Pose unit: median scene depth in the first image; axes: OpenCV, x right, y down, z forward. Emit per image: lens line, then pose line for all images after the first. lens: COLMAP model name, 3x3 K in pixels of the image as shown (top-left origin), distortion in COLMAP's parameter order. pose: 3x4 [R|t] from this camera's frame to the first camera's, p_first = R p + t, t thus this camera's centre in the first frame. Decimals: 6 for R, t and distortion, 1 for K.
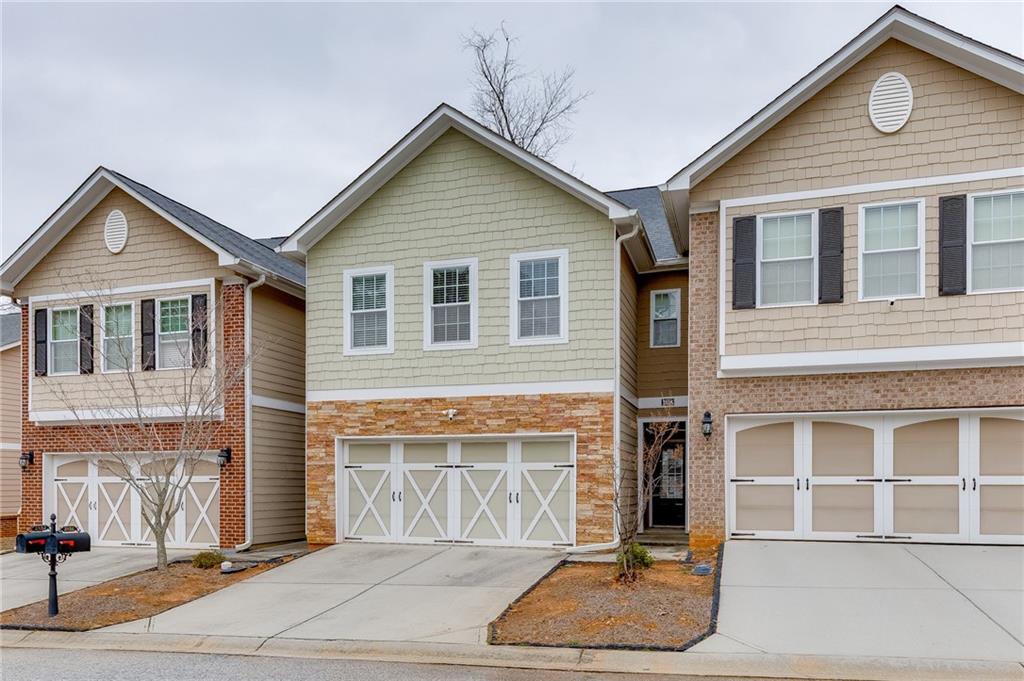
lens RADIAL K [[491.1, 0, 511.7], [0, 491.1, 363.2], [0, 0, 1]] dist [0.010624, -0.000484]
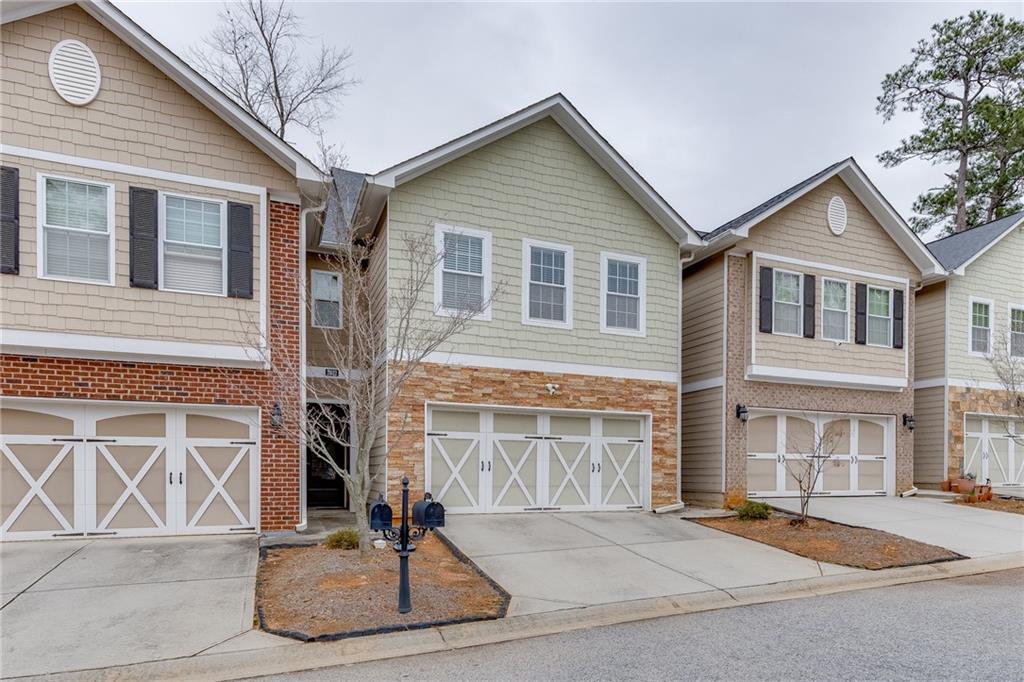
lens RADIAL K [[455.7, 0, 518.4], [0, 455.7, 343.6], [0, 0, 1]] dist [0.015301, -0.004894]
pose [[0.864446, 0.131732, 0.485160, -0.673514], [-0.134606, 0.990472, -0.029100, 0.045934], [-0.484371, -0.040150, 0.873941, 0.180374]]
